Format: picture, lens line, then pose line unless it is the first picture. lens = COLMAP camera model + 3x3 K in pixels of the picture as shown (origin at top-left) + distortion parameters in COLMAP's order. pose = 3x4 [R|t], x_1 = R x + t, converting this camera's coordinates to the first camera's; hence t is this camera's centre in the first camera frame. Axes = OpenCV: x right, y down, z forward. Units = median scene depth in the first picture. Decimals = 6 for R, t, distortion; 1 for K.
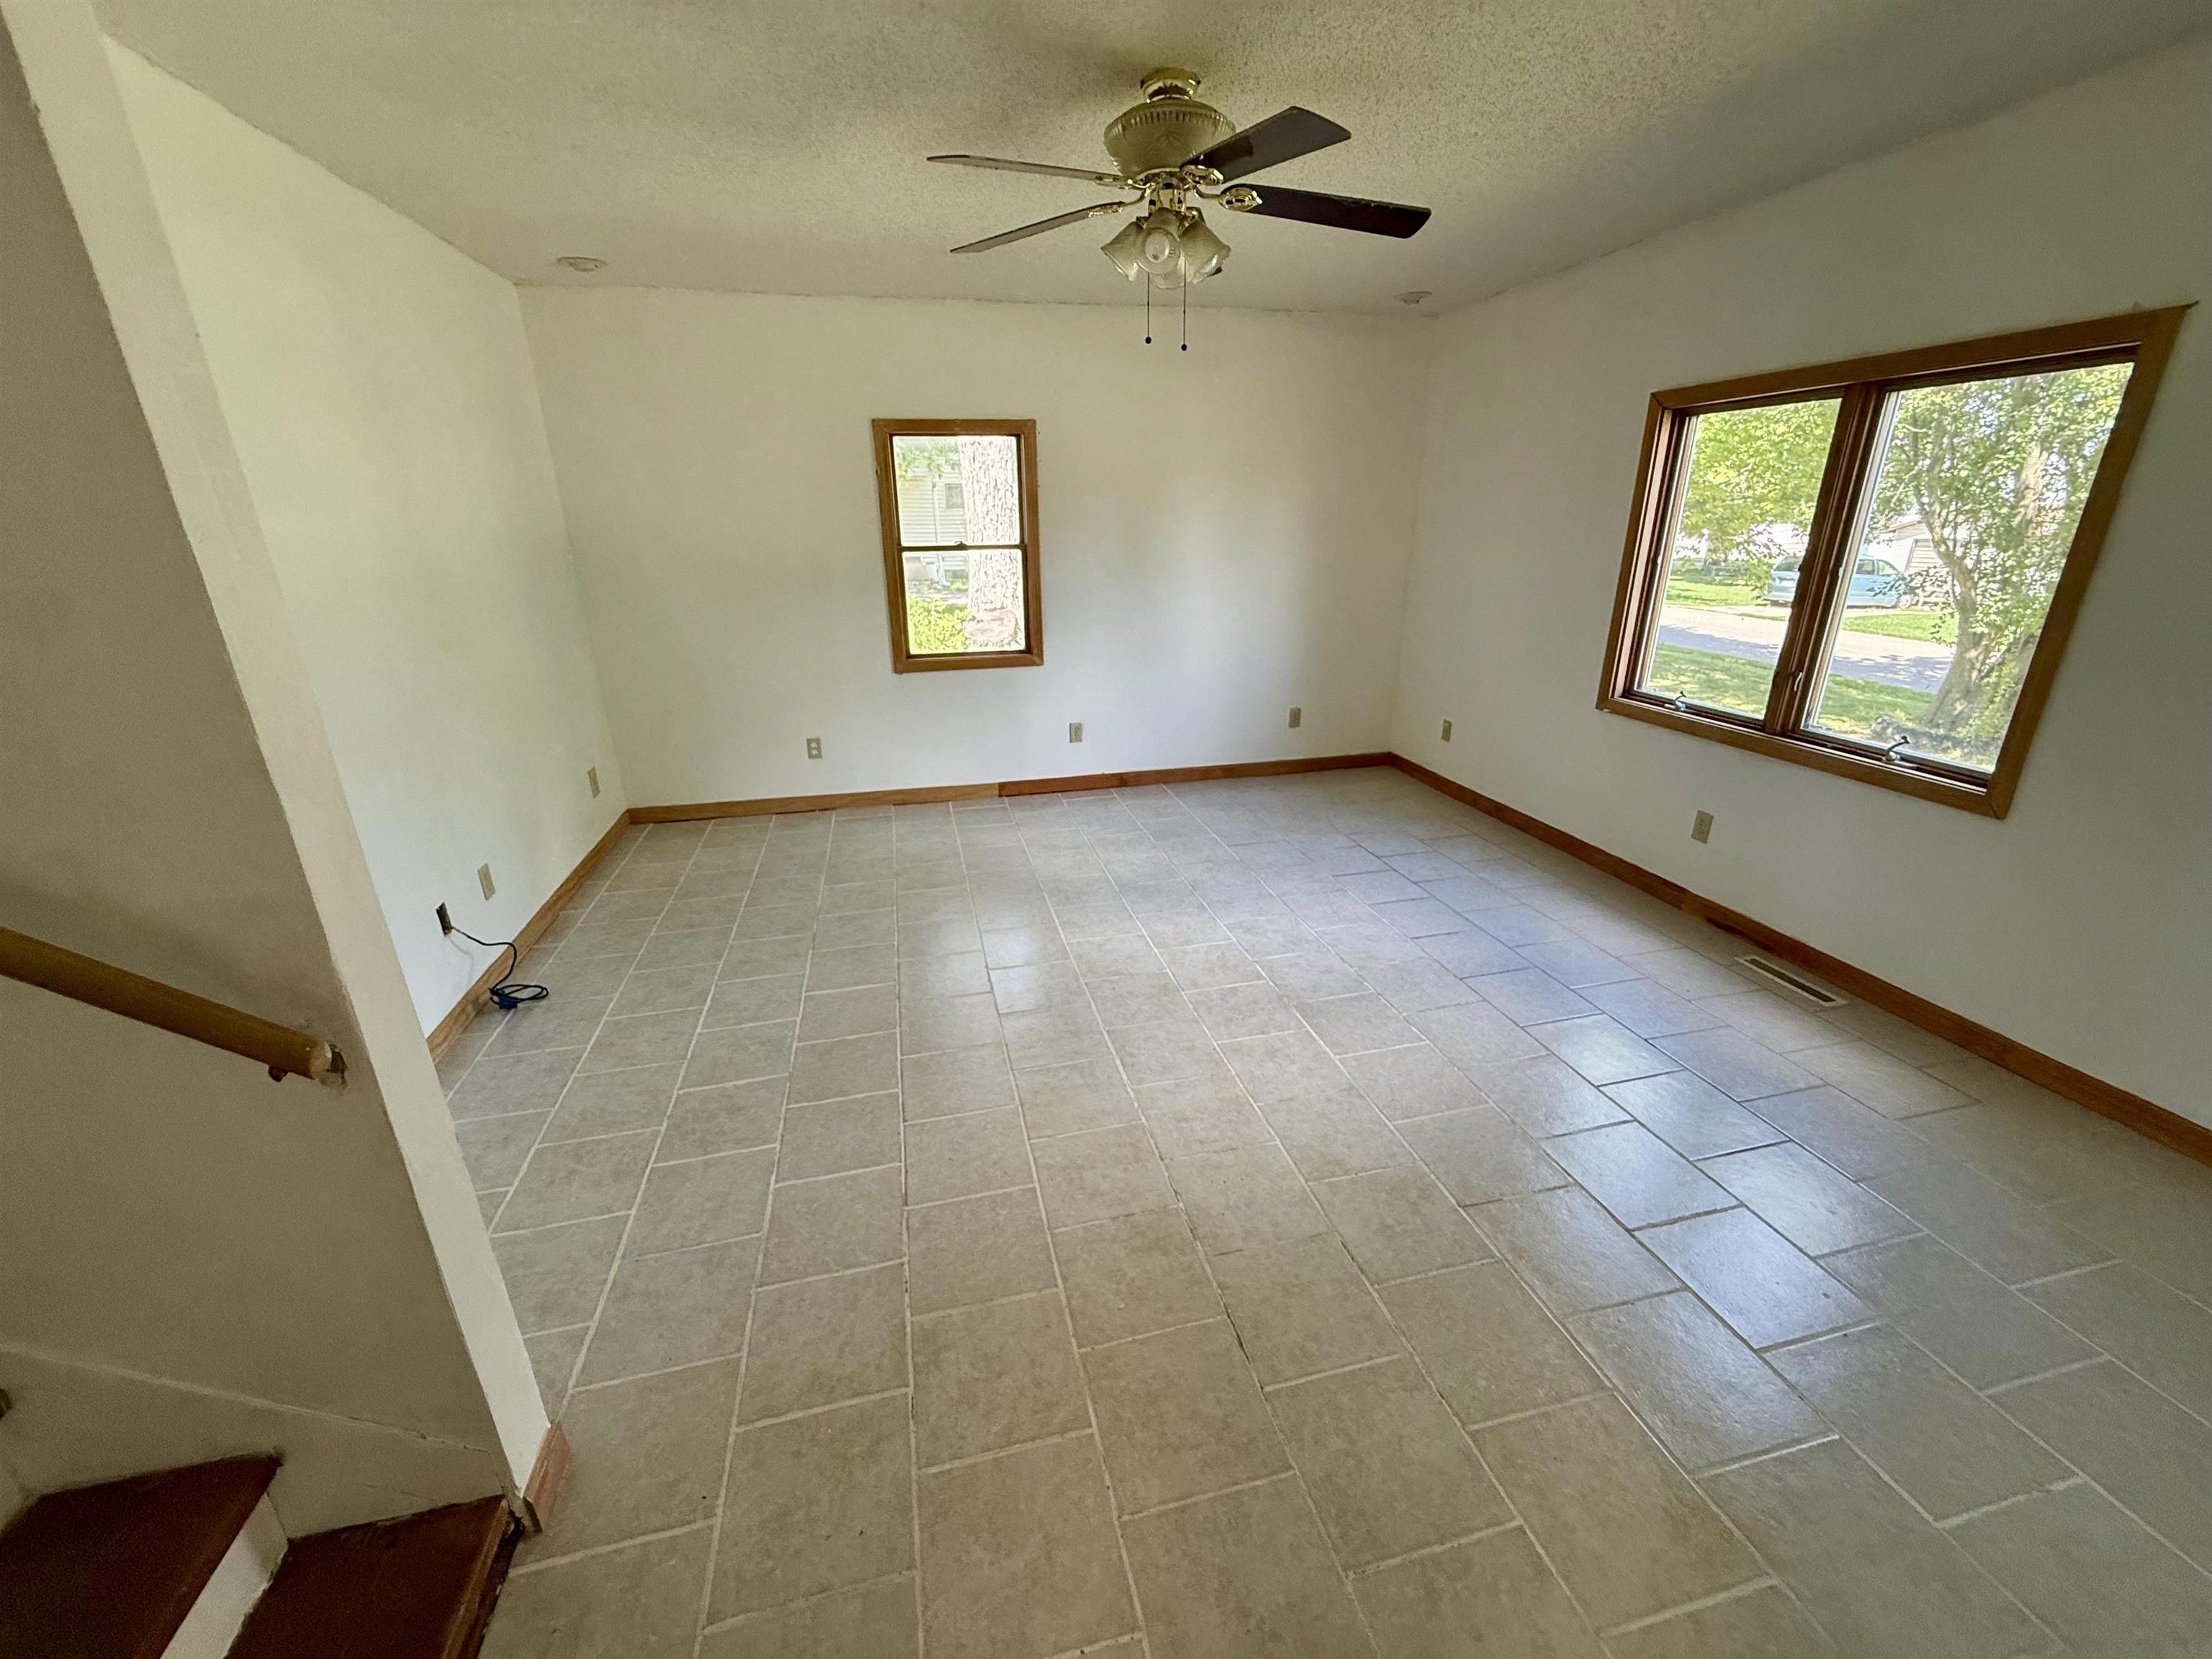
lens RADIAL K [[887.7, 0, 1106.0], [0, 887.7, 829.5], [0, 0, 1]] dist [-0.001318, -0.000086]
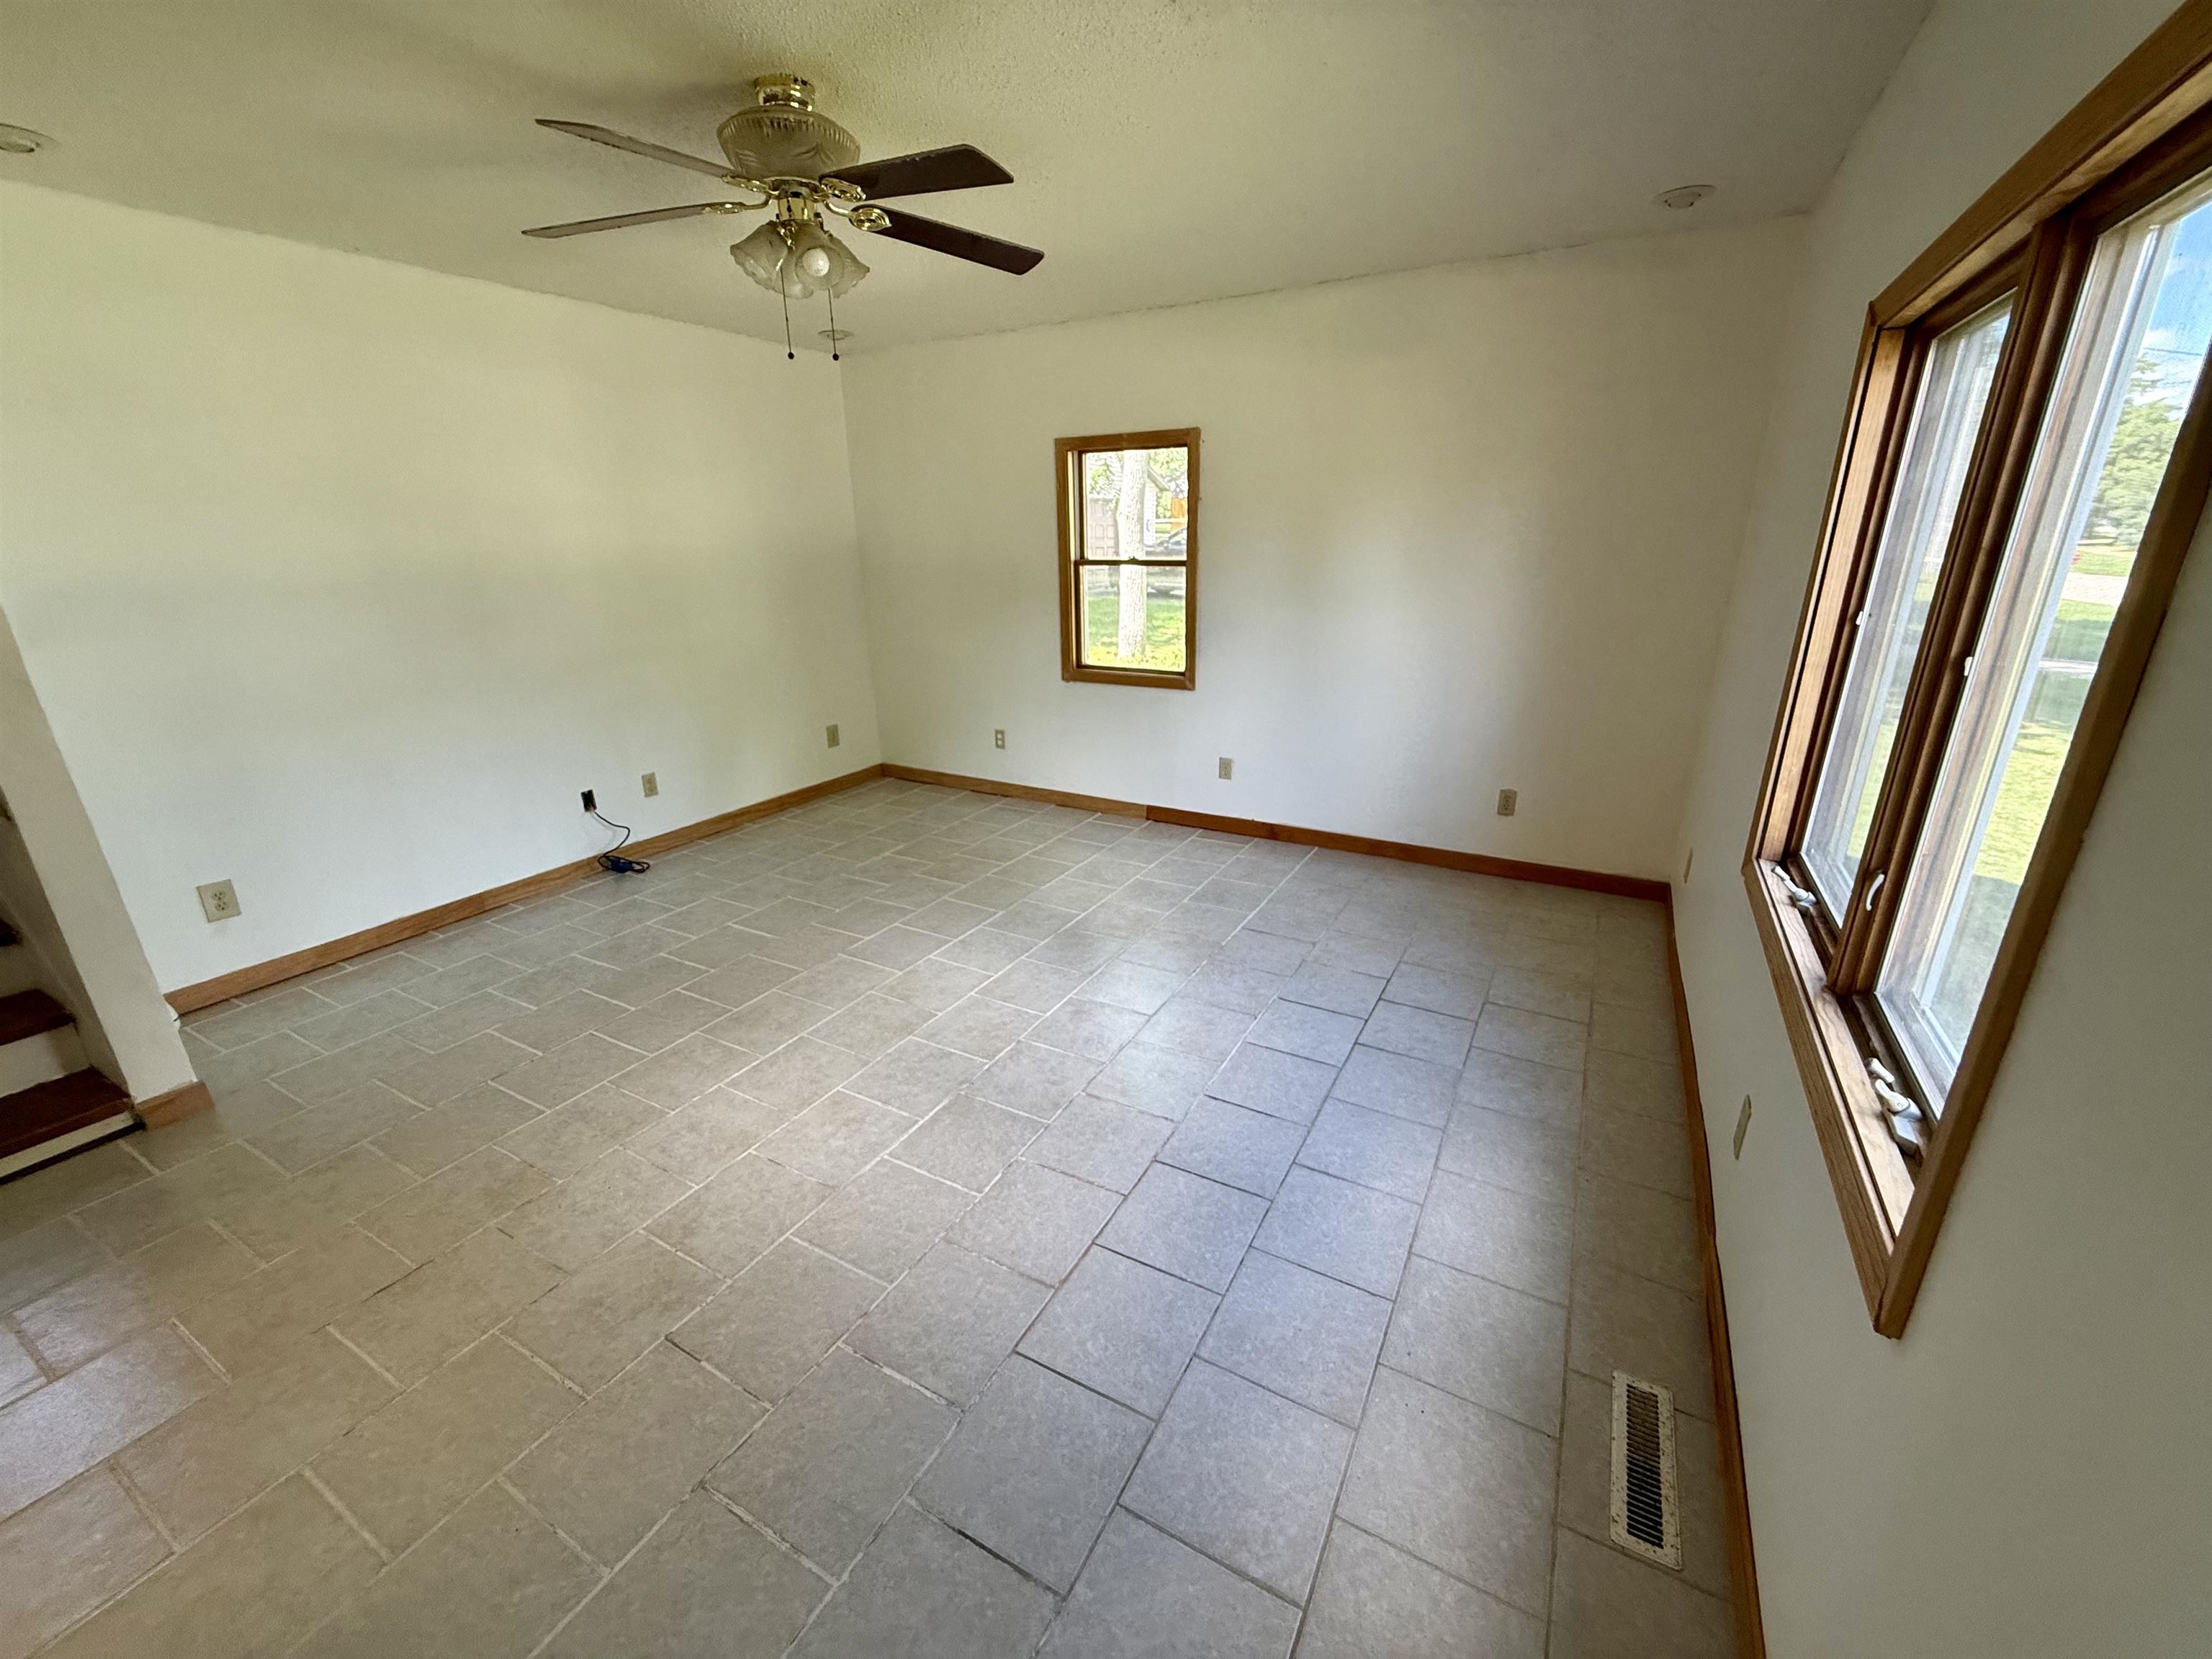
lens RADIAL K [[887.7, 0, 1106.0], [0, 887.7, 829.5], [0, 0, 1]] dist [-0.001318, -0.000086]
pose [[0.735108, 0.219446, -0.641451, 0.516786], [-0.227454, 0.971155, 0.071575, -0.093842], [0.638655, 0.093285, 0.763818, 0.255483]]
